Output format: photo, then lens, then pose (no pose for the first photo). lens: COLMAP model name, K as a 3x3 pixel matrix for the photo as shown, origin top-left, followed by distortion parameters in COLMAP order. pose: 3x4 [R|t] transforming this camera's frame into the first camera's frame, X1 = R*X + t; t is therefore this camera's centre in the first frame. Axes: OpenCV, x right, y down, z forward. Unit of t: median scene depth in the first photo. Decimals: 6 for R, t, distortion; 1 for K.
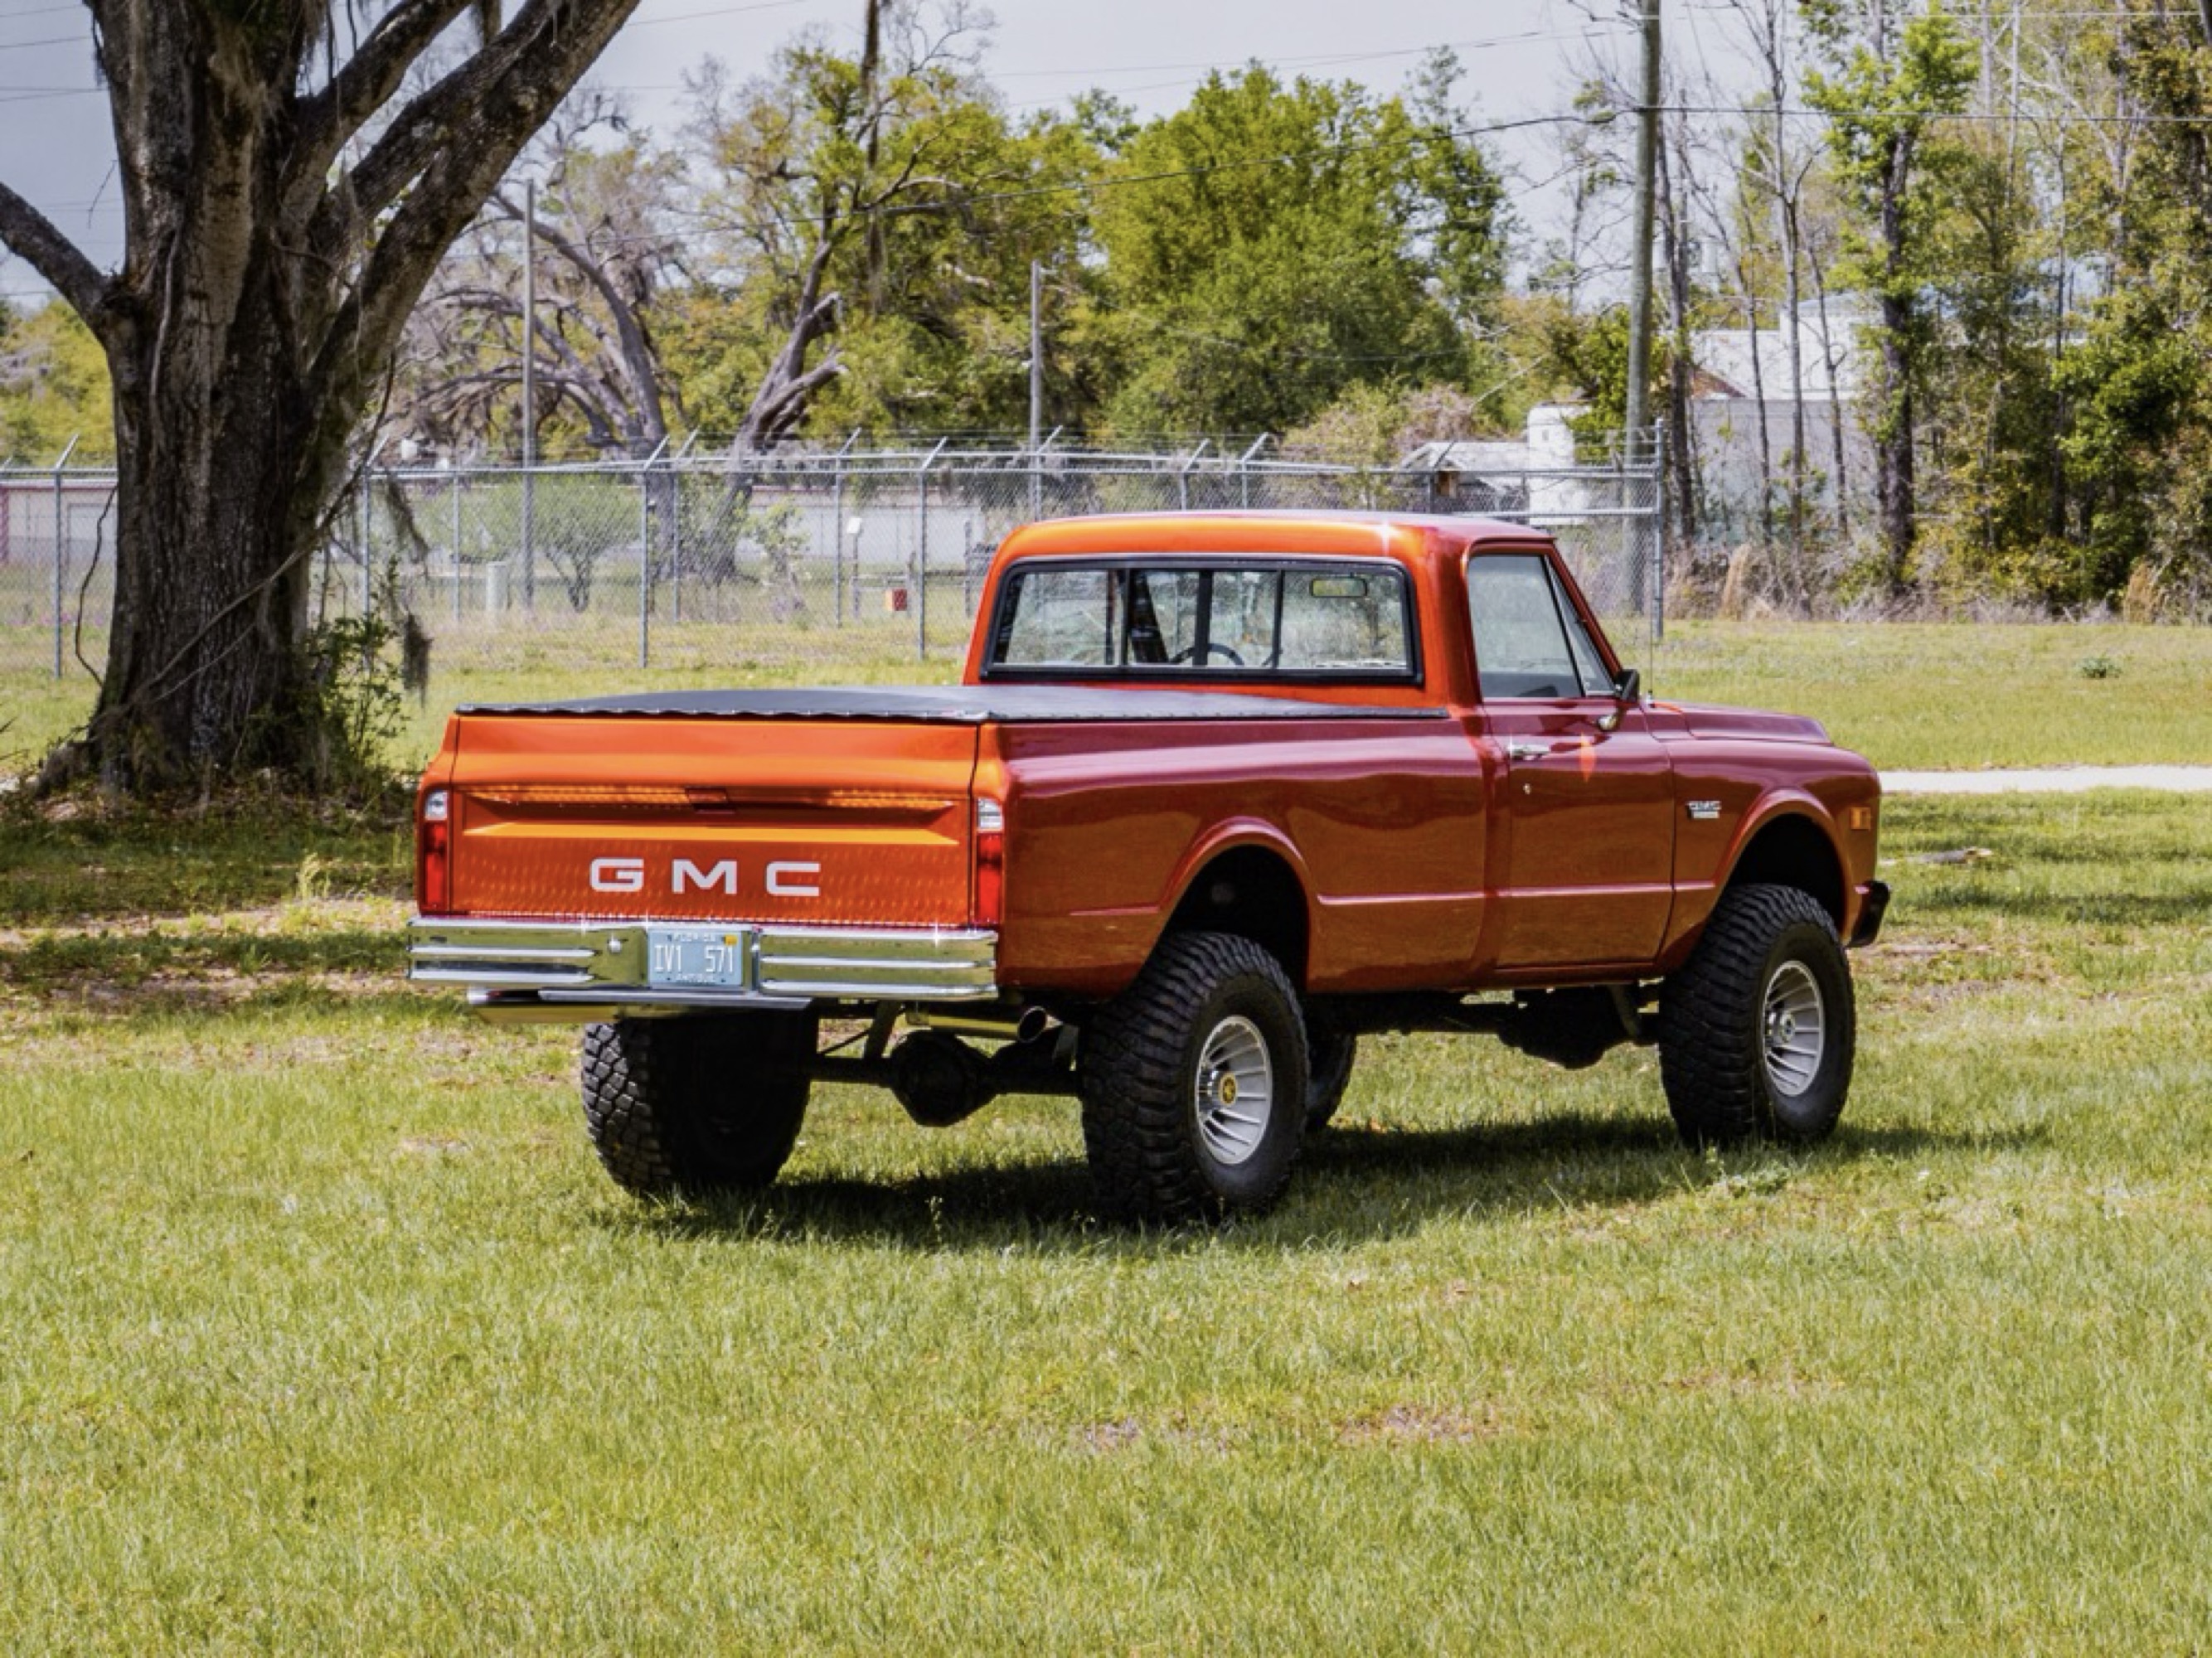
lens RADIAL K [[10588.1, 0, 1106.0], [0, 10588.1, 829.0], [0, 0, 1]] dist [-0.349565, 9.583258]
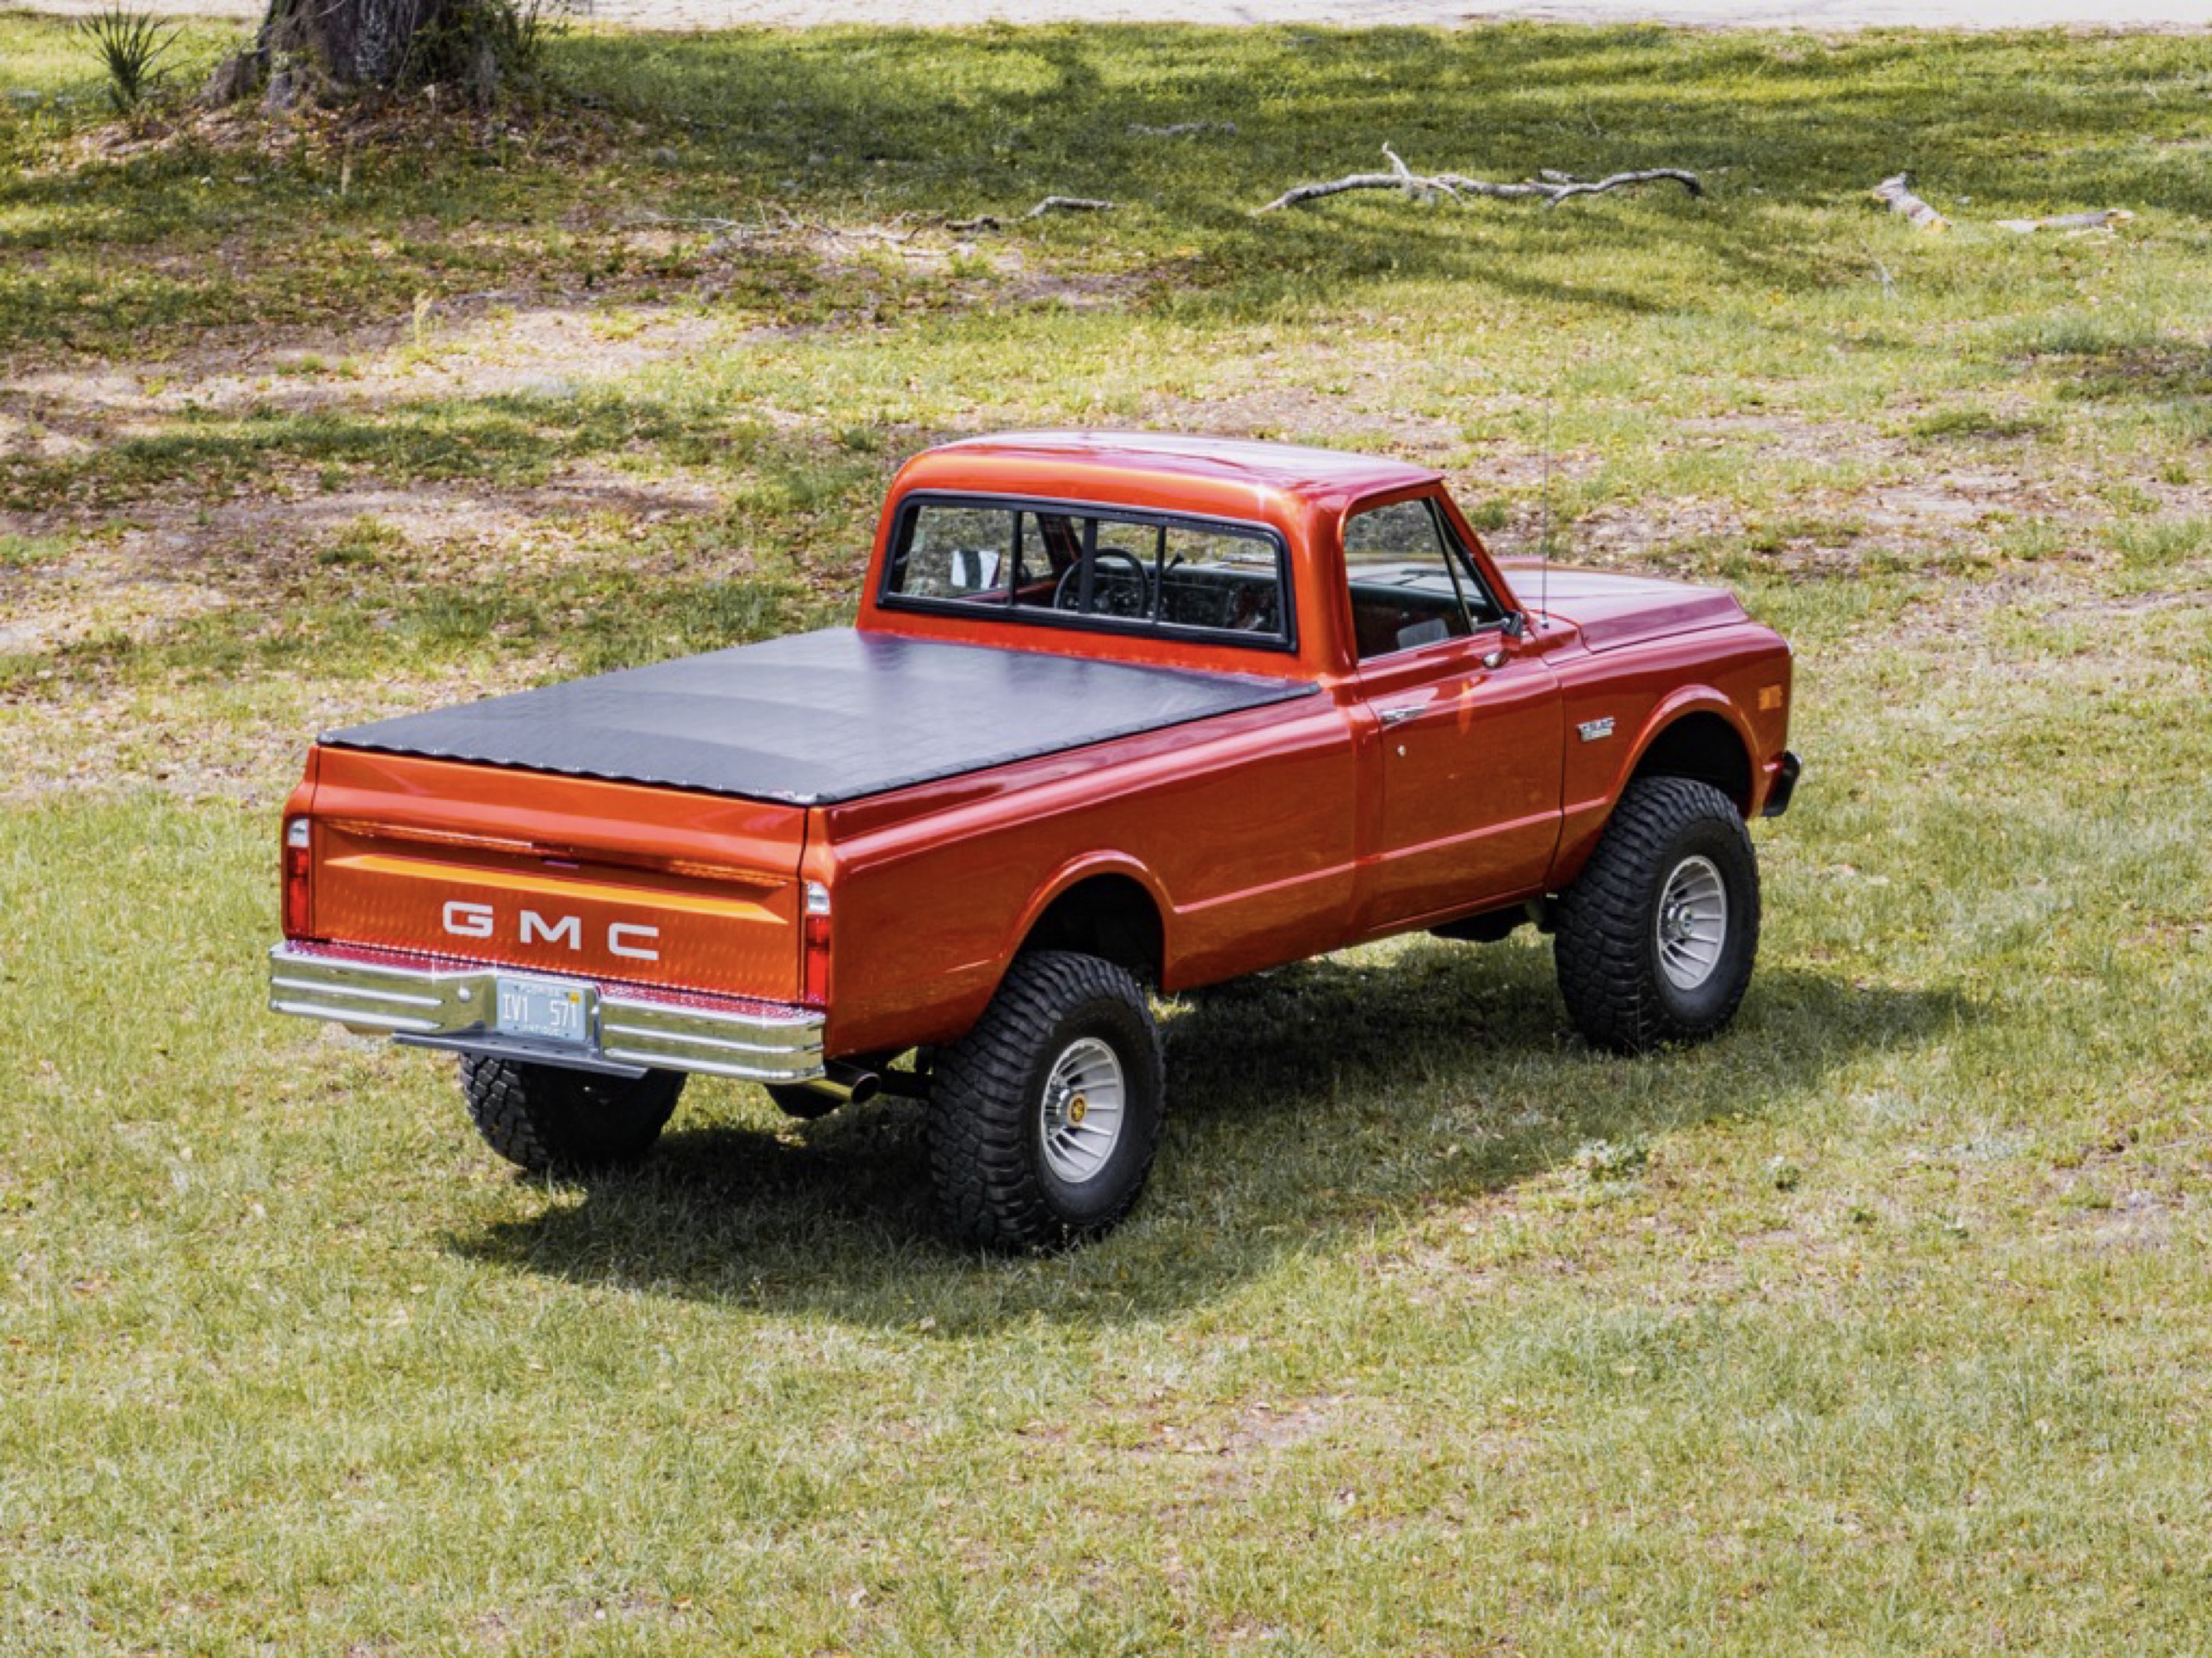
lens RADIAL K [[10588.1, 0, 1106.0], [0, 10588.1, 829.0], [0, 0, 1]] dist [-0.349565, 9.583258]
pose [[0.998689, 0.006946, -0.050708, 0.066661], [0.000618, 0.989040, 0.147649, -0.154439], [0.051178, -0.147487, 0.987739, -0.001929]]
